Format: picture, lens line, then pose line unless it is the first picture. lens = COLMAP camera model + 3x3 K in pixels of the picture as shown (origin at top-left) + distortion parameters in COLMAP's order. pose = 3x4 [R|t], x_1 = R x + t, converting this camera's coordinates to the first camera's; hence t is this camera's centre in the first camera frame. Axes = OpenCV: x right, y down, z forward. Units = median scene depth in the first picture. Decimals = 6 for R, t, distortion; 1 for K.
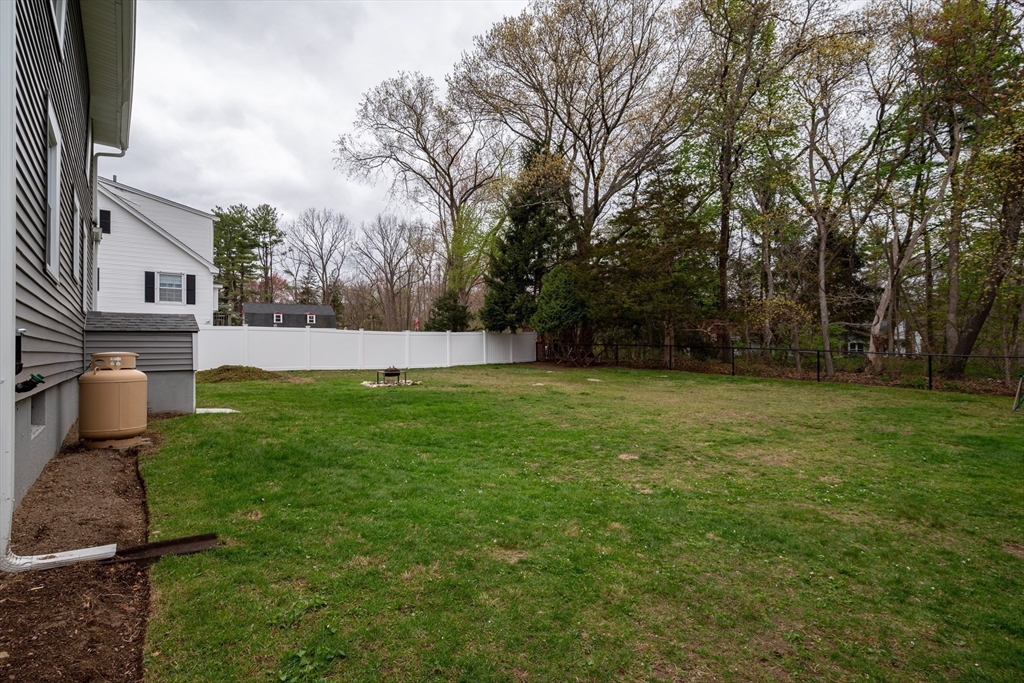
lens RADIAL K [[480.7, 0, 512.0], [0, 480.7, 341.5], [0, 0, 1]] dist [-0.004000, -0.000824]
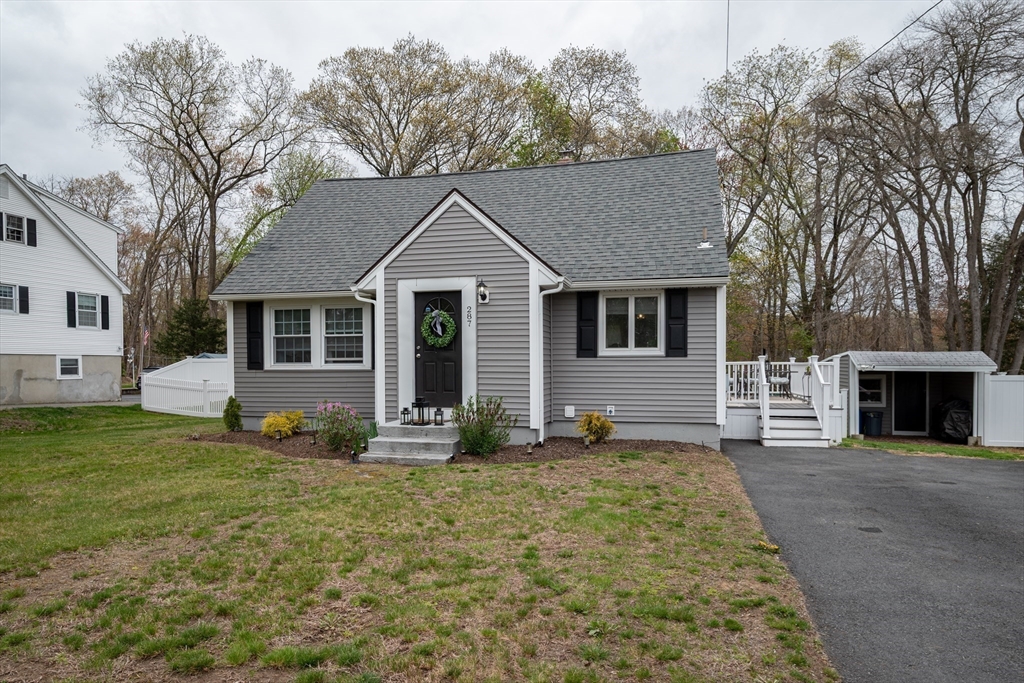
lens RADIAL K [[646.8, 0, 512.7], [0, 646.8, 379.0], [0, 0, 1]] dist [0.002549, 0.000687]
pose [[0.801817, -0.011615, 0.597457, -0.817326], [-0.013619, 0.999196, 0.037703, -0.042533], [-0.597415, -0.038368, 0.801014, -0.430210]]
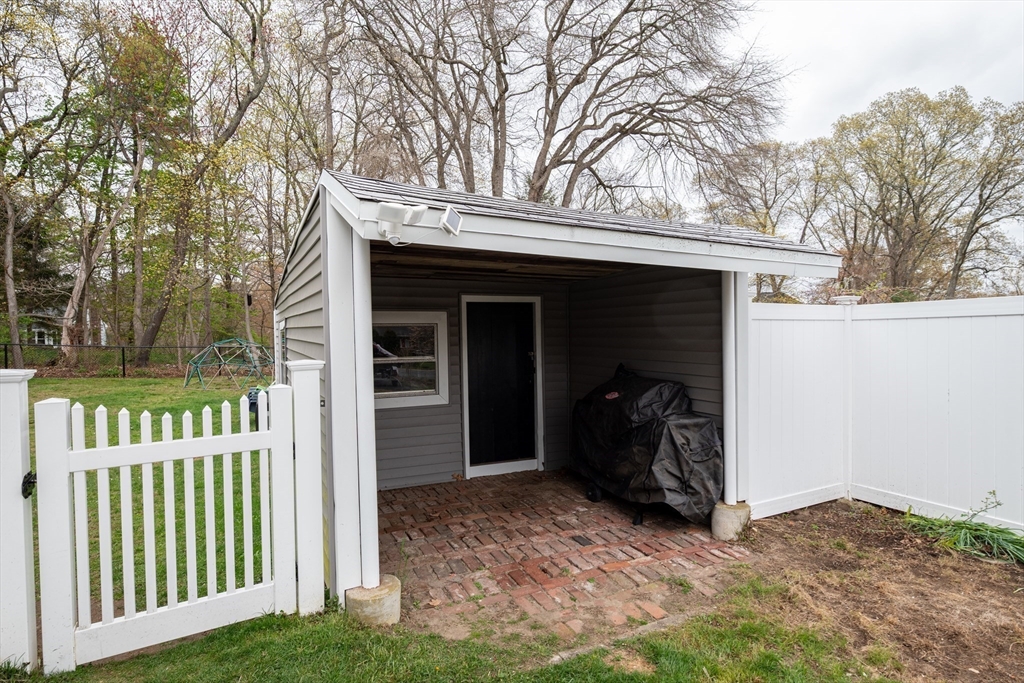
lens RADIAL K [[518.6, 0, 512.0], [0, 518.6, 341.5], [0, 0, 1]] dist [-0.002208, -0.001199]
pose [[0.192450, -0.015893, 0.981178, -0.110977], [-0.011220, 0.999768, 0.018395, -0.012371], [-0.981243, -0.014549, 0.192227, -0.101568]]
